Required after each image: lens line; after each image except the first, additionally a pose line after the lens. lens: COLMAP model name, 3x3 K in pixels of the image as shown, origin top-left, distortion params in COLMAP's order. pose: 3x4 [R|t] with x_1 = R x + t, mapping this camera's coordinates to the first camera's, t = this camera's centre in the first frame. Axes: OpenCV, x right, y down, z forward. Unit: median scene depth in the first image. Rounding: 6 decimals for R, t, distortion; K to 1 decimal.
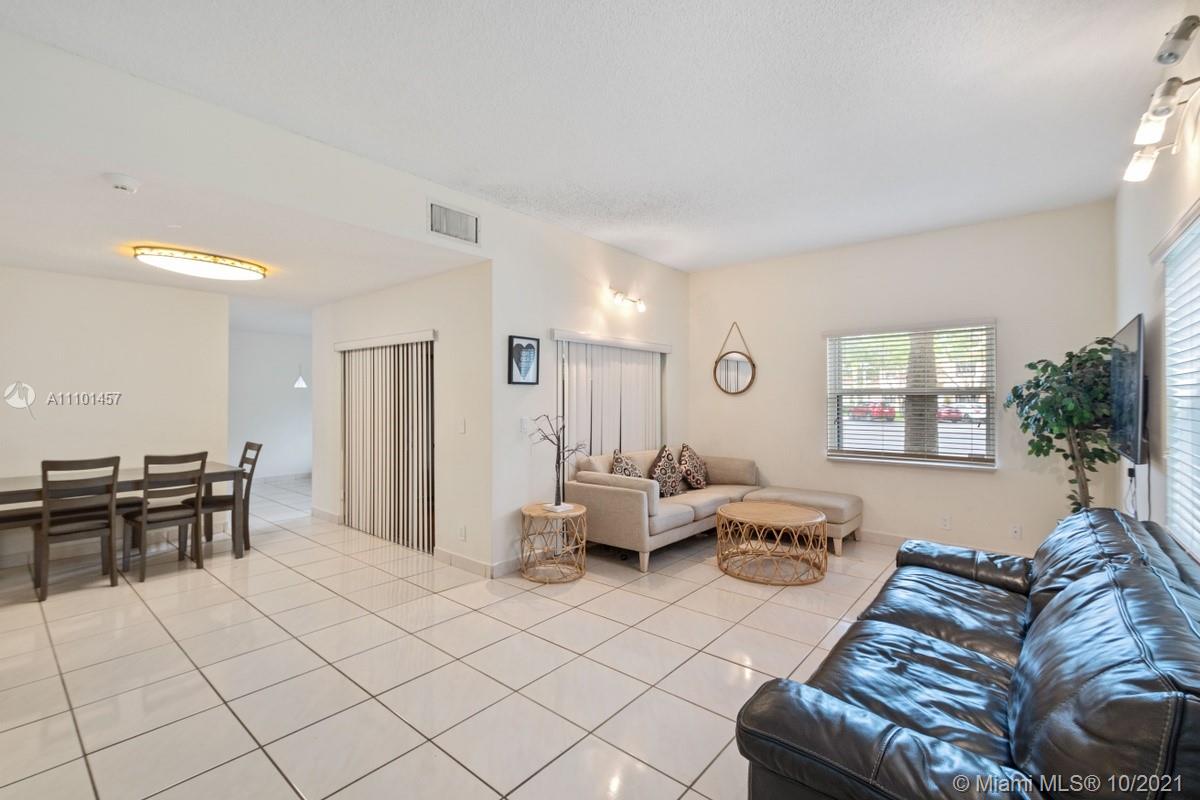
lens RADIAL K [[541.8, 0, 584.8], [0, 541.8, 391.4], [0, 0, 1]] dist [0.003765, -0.000161]
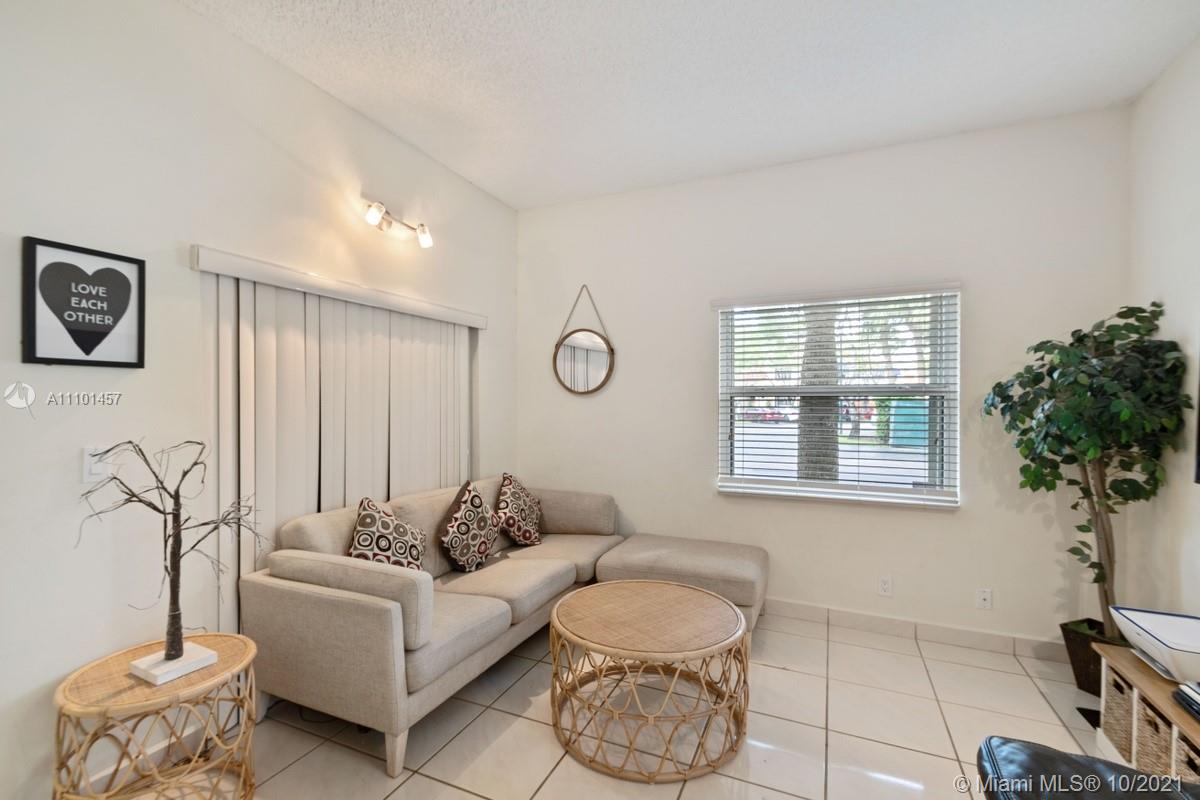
lens RADIAL K [[541.8, 0, 578.6], [0, 541.8, 401.3], [0, 0, 1]] dist [0.003765, -0.000161]
pose [[0.965944, 0.000542, 0.258750, 0.120633], [-0.004042, 0.999907, 0.012995, 0.005953], [-0.258719, -0.013598, 0.965857, 0.441196]]
